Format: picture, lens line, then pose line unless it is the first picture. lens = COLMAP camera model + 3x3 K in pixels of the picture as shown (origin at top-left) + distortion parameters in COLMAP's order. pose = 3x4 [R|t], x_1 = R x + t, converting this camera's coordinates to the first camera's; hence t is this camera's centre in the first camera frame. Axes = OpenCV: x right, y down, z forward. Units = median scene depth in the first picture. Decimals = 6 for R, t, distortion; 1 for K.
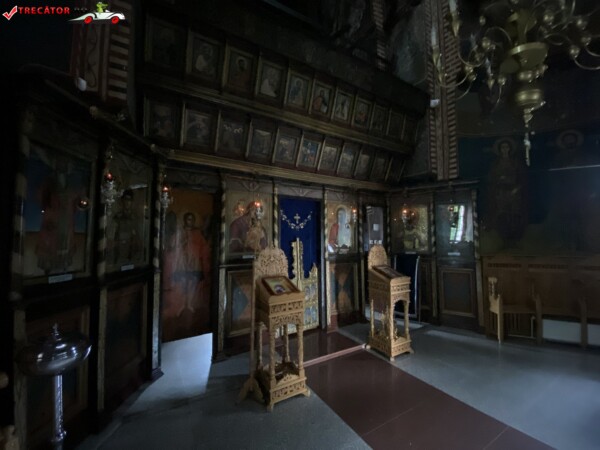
lens RADIAL K [[245.5, 0, 300.0], [0, 245.5, 225.0], [0, 0, 1]] dist [0.054763, -0.047150]
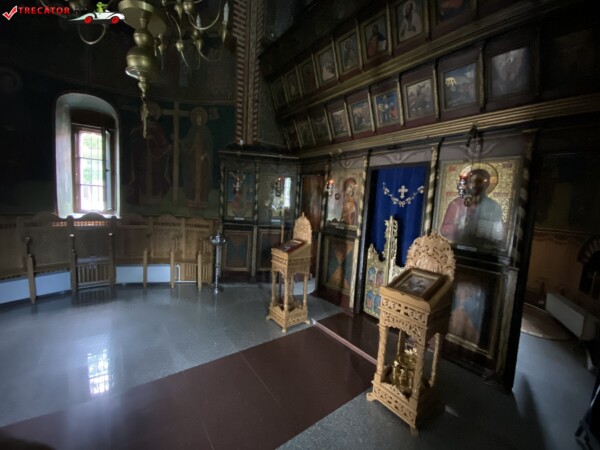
lens RADIAL K [[245.5, 0, 300.0], [0, 245.5, 225.0], [0, 0, 1]] dist [0.054763, -0.047150]
pose [[0.106302, 0.103387, -0.988944, 0.867794], [-0.004087, 0.994617, 0.103541, -0.001162], [0.994325, -0.006965, 0.106152, 0.660102]]
